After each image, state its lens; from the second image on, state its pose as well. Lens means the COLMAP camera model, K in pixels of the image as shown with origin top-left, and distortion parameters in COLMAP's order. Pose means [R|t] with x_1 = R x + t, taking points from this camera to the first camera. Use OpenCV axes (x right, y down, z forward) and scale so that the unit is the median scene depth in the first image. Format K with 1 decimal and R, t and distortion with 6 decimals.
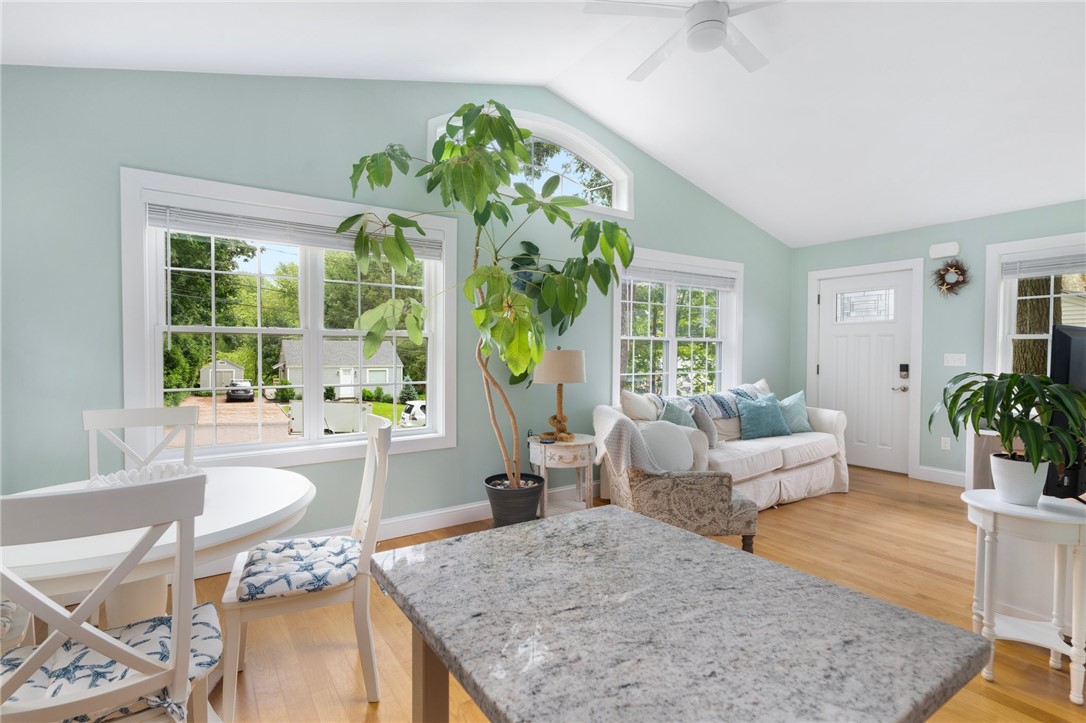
lens RADIAL K [[520.8, 0, 542.1], [0, 520.8, 365.5], [0, 0, 1]] dist [0.006544, -0.000981]
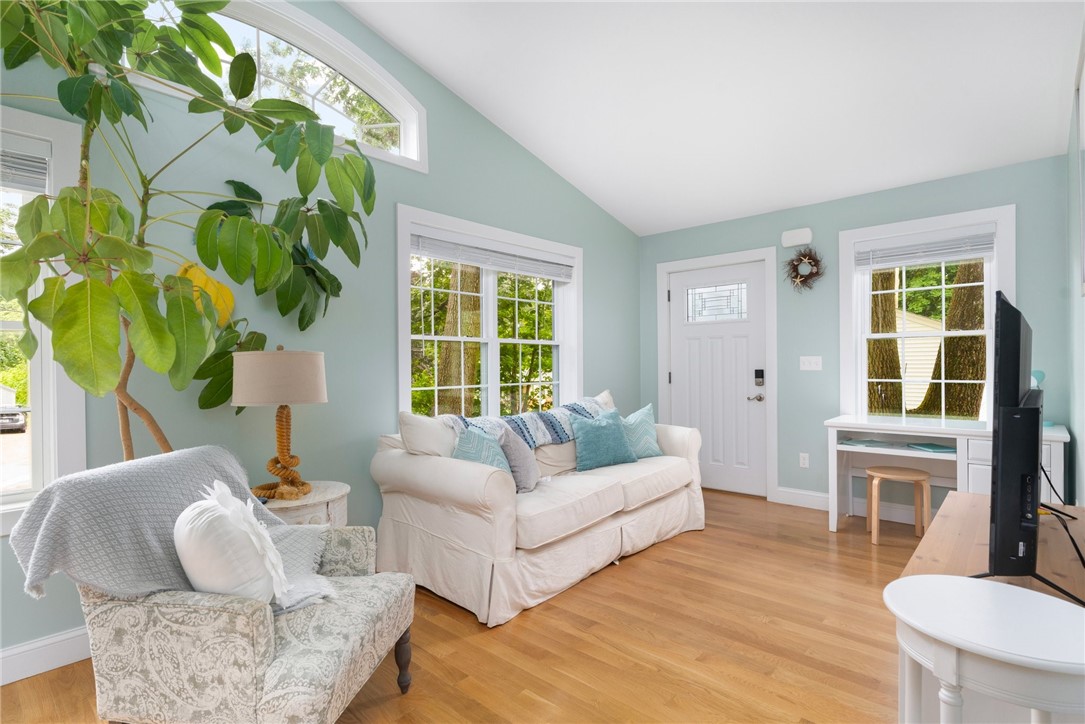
lens RADIAL K [[539.6, 0, 540.2], [0, 539.6, 366.4], [0, 0, 1]] dist [-0.002628, 0.001082]
pose [[0.972091, -0.012006, 0.234298, 0.145161], [0.017557, 0.999612, -0.021619, 0.005782], [-0.233947, 0.025129, 0.971924, 0.239072]]
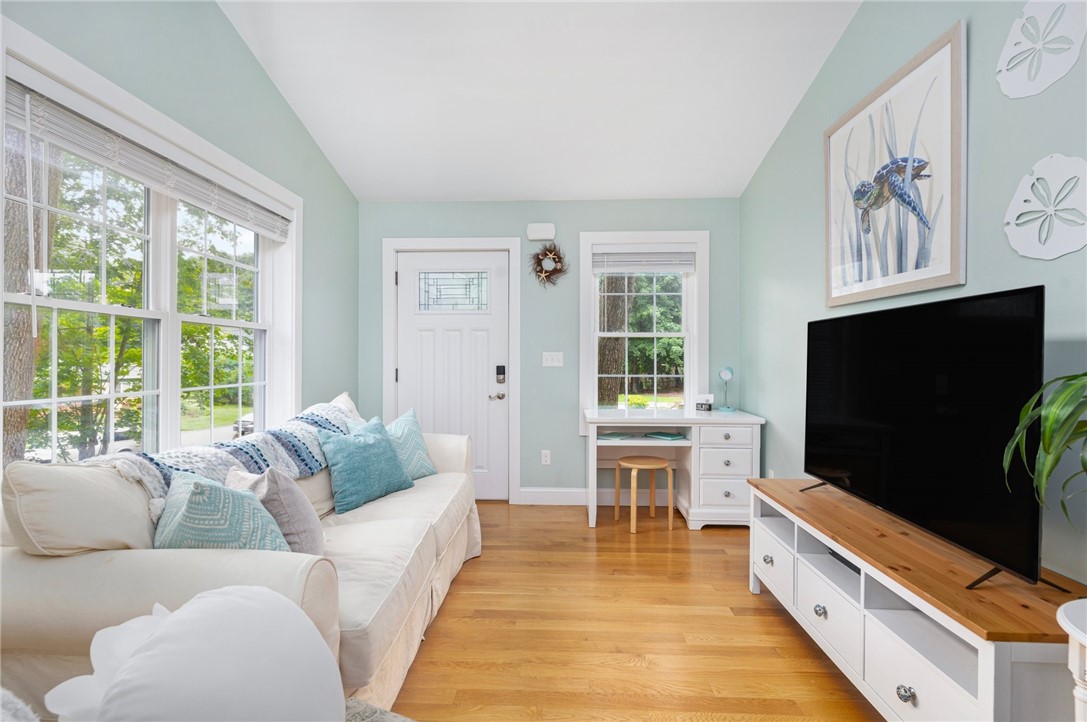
lens RADIAL K [[521.2, 0, 540.8], [0, 521.2, 359.4], [0, 0, 1]] dist [0.006544, -0.000981]
pose [[0.594867, -0.002667, 0.803819, 0.083681], [0.022023, 0.999673, -0.012982, -0.000219], [-0.803522, 0.025425, 0.594732, 0.511610]]
